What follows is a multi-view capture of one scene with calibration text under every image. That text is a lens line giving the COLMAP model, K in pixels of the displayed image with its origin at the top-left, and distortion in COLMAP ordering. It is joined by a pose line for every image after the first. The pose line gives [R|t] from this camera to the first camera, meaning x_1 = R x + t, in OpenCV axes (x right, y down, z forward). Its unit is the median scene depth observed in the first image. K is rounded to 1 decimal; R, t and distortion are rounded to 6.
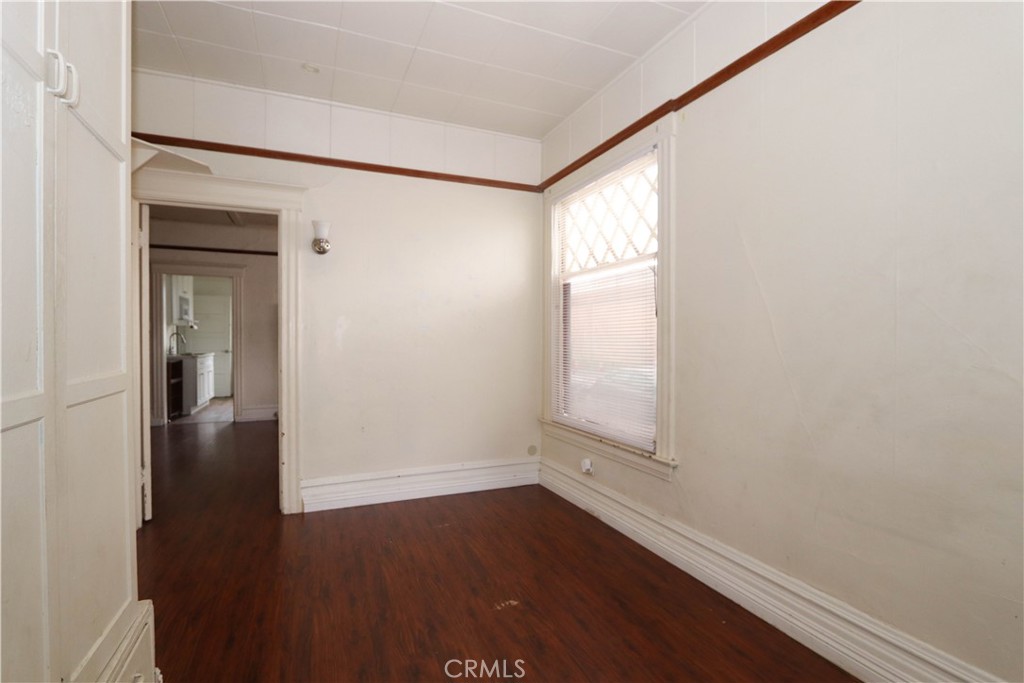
lens RADIAL K [[482.5, 0, 508.6], [0, 482.5, 342.5], [0, 0, 1]] dist [-0.012772, 0.000767]
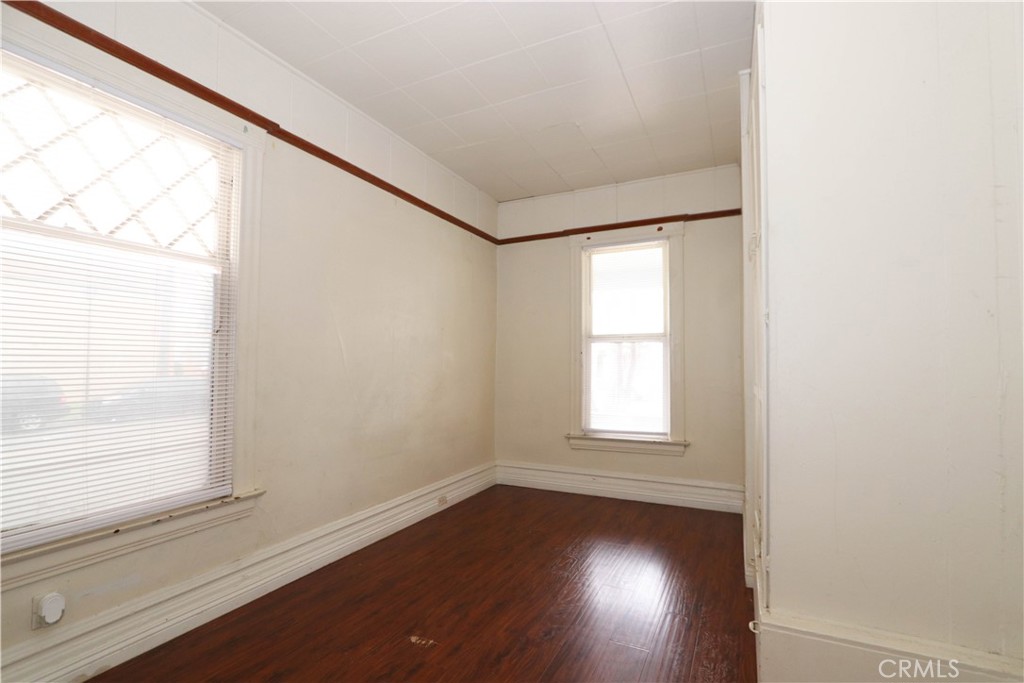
lens RADIAL K [[470.6, 0, 509.7], [0, 470.6, 346.0], [0, 0, 1]] dist [-0.017213, 0.001171]
pose [[-0.651817, 0.022042, 0.758056, -0.548959], [0.002249, 0.999629, -0.027133, -0.009943], [-0.758373, -0.015981, -0.651625, 0.972706]]
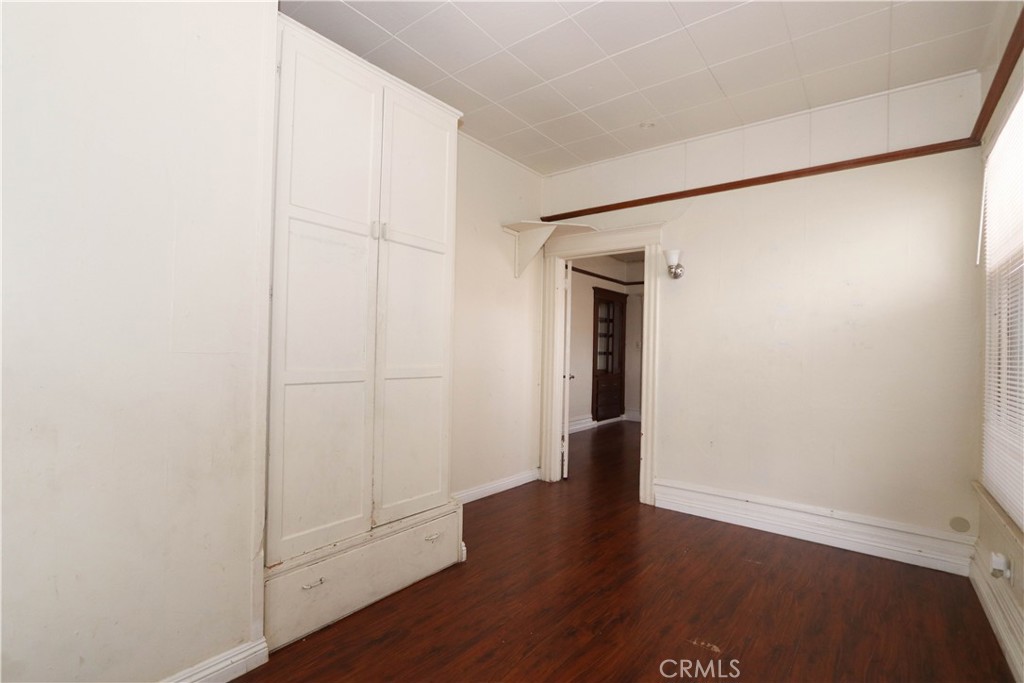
lens RADIAL K [[470.6, 0, 509.7], [0, 470.6, 346.0], [0, 0, 1]] dist [-0.017213, 0.001171]
pose [[0.479865, 0.000716, -0.877342, 0.389553], [-0.029244, 0.999457, -0.015180, 0.000291], [0.876855, 0.032941, 0.479625, 0.150401]]
